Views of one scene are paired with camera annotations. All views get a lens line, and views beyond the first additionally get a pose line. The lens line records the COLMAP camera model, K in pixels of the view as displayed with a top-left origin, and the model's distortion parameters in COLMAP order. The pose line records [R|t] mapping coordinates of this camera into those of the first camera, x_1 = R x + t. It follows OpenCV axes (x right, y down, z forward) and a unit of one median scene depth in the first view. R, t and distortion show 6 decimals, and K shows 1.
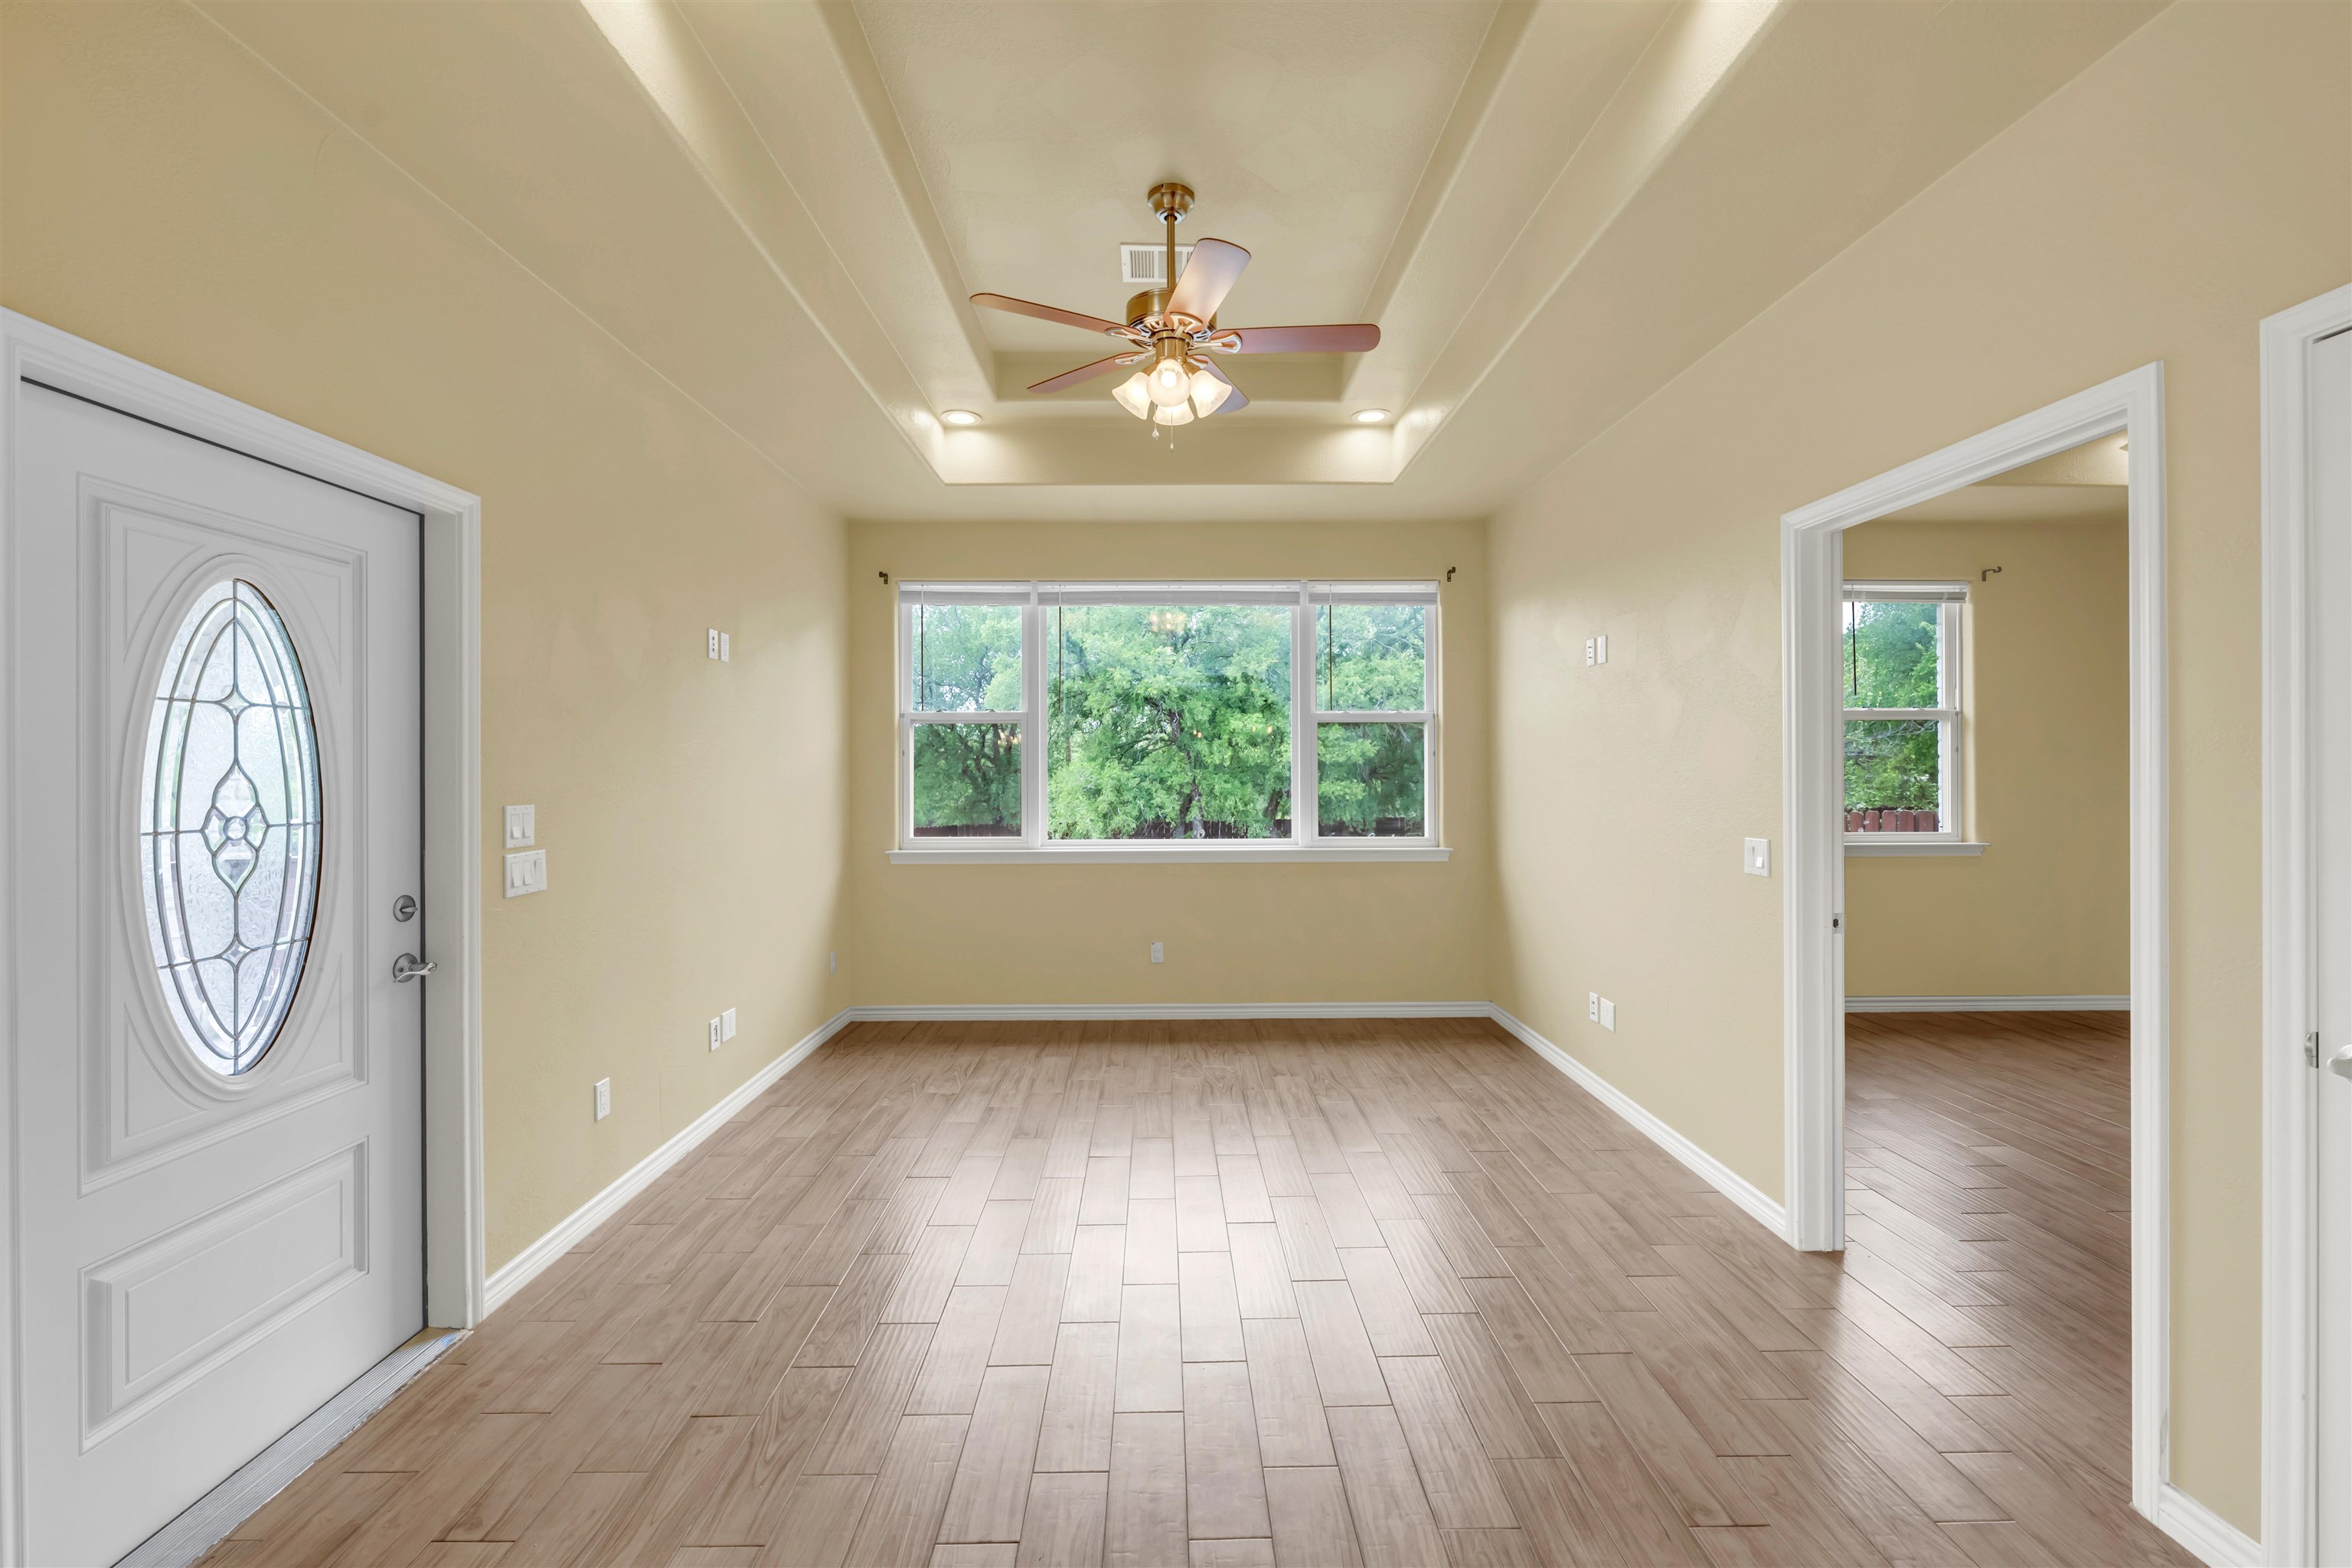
lens RADIAL K [[939.9, 0, 1173.1], [0, 939.9, 765.2], [0, 0, 1]] dist [-0.009541, 0.000014]
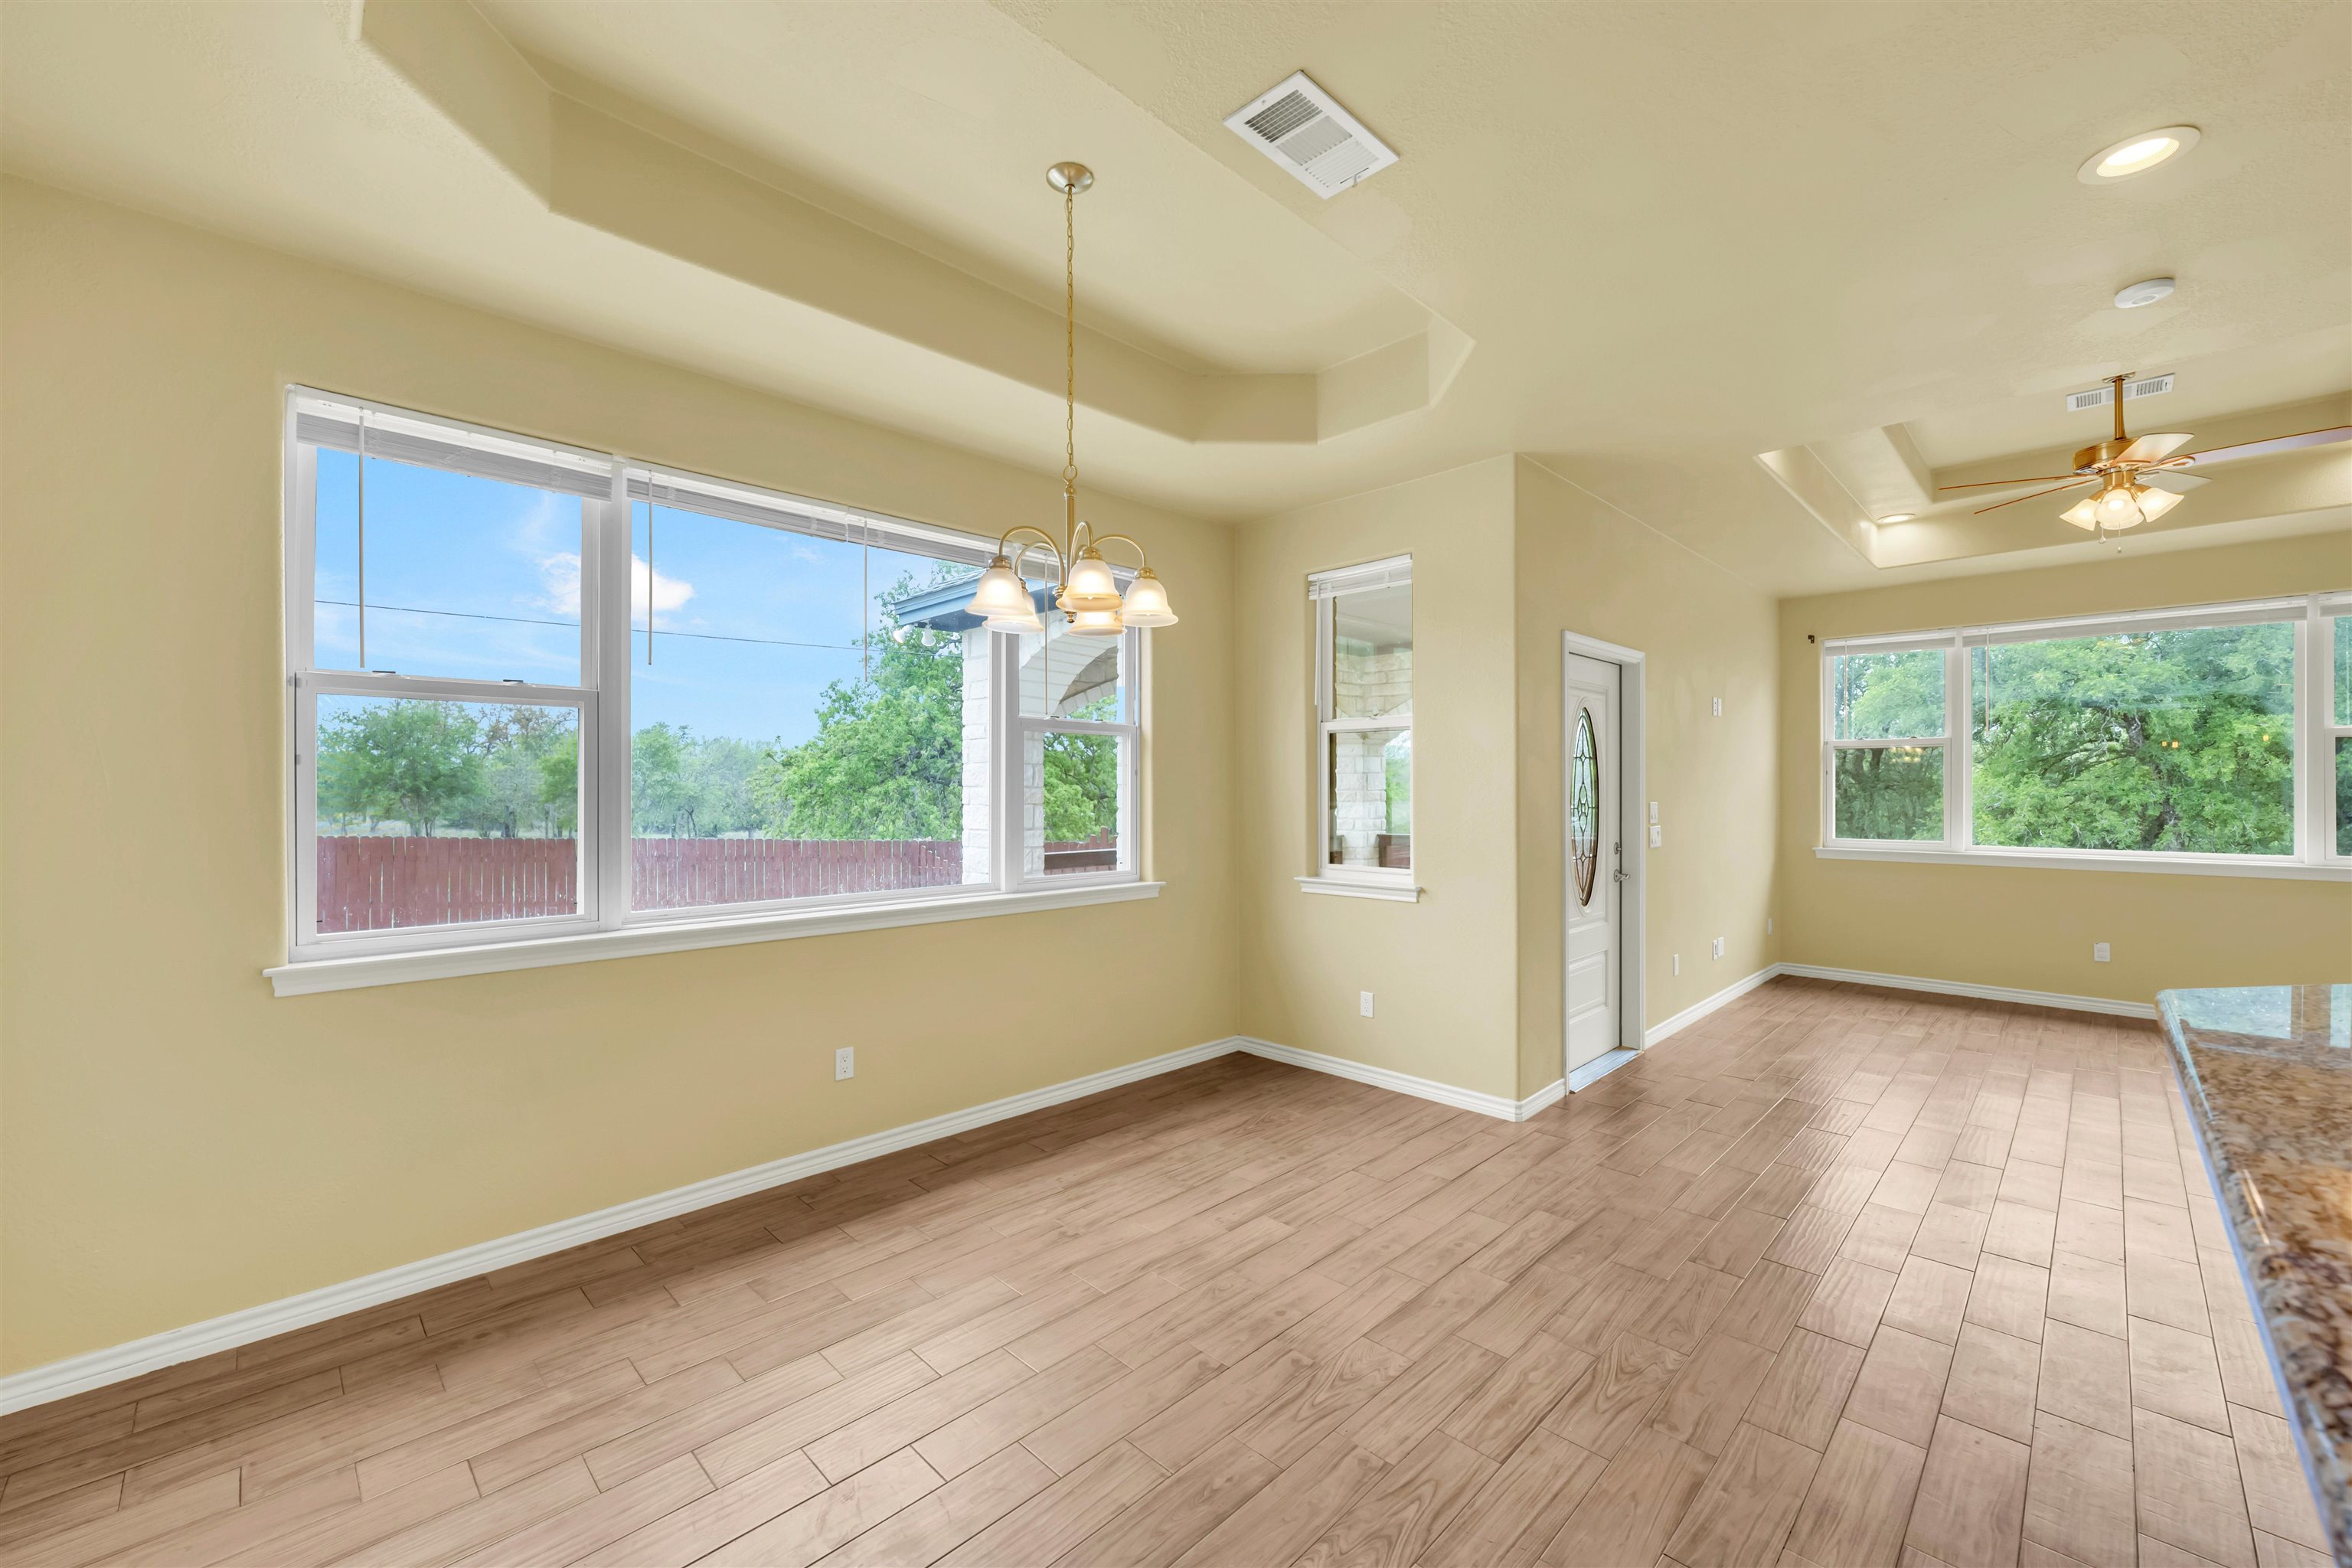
lens RADIAL K [[934.6, 0, 1172.2], [0, 934.6, 786.9], [0, 0, 1]] dist [-0.005870, 0.000267]
pose [[0.694312, 0.004209, -0.719662, 0.009259], [0.000489, 0.999980, 0.006321, -0.001597], [0.719674, -0.004741, 0.694296, -0.537544]]
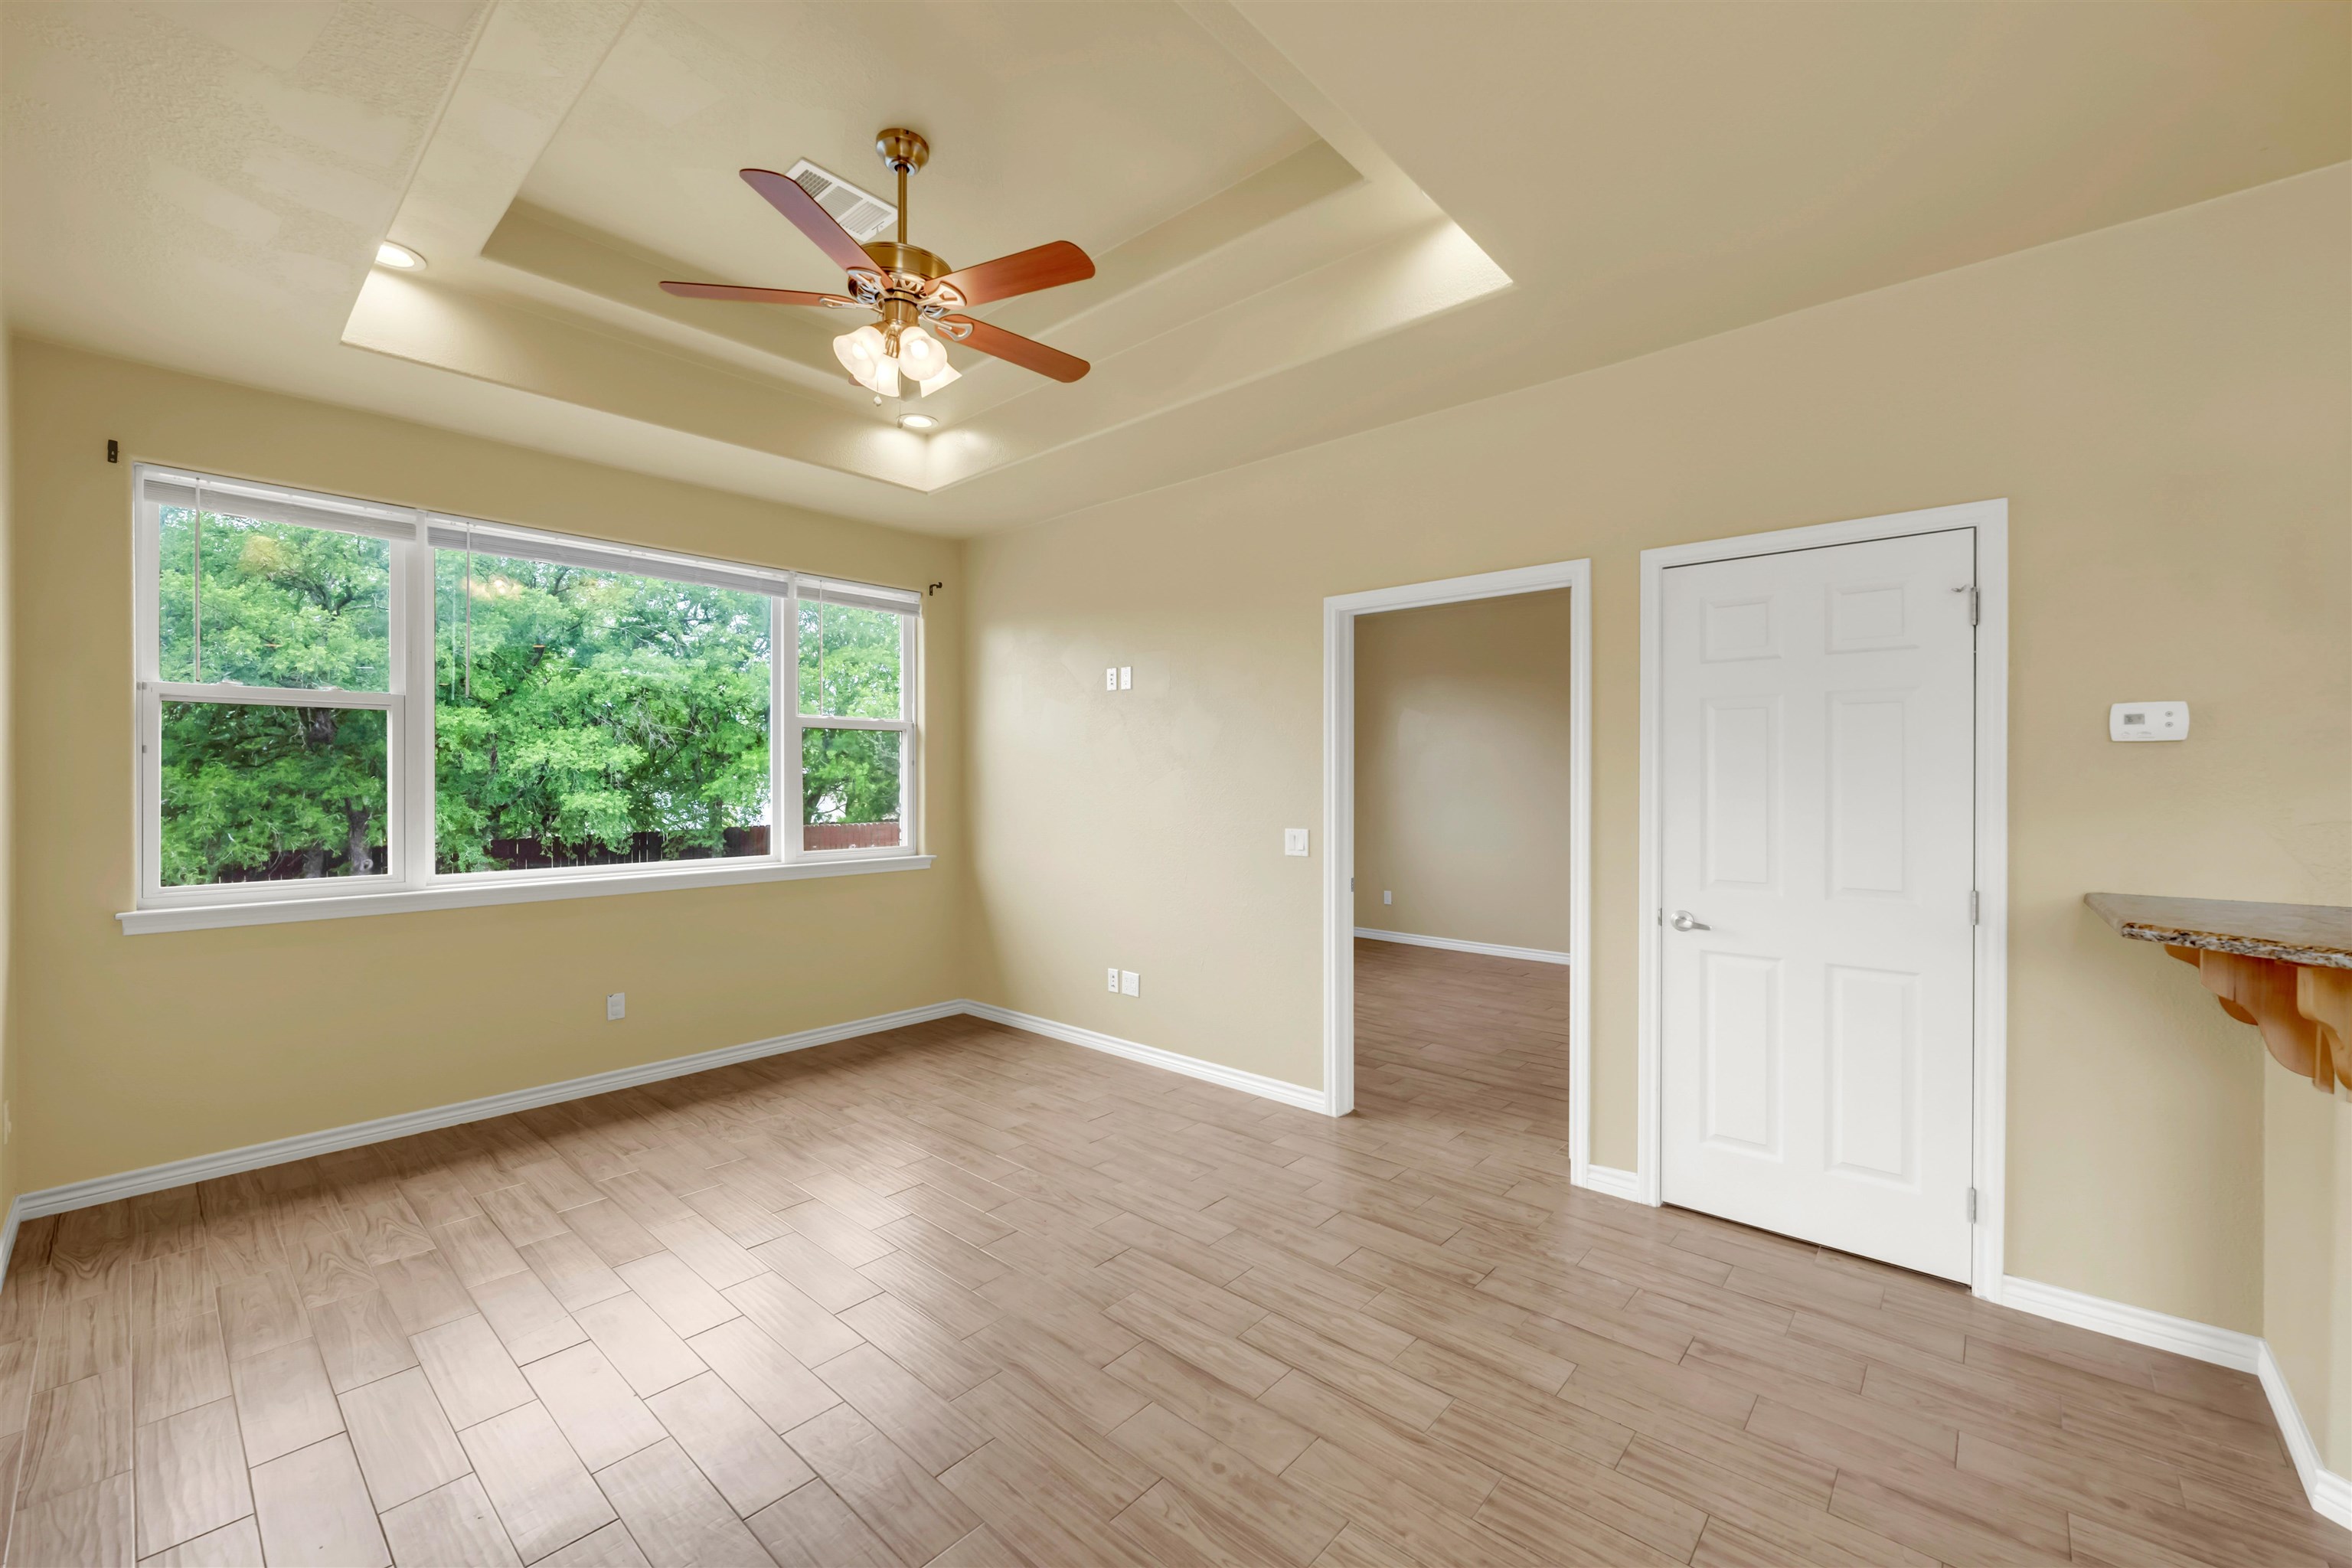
lens RADIAL K [[941.6, 0, 1169.6], [0, 941.6, 777.9], [0, 0, 1]] dist [-0.005556, -0.000121]
pose [[0.677910, 0.003610, 0.735136, -0.284832], [-0.005565, 0.999984, 0.000221, 0.001984], [-0.735124, -0.004241, 0.677920, 0.111198]]
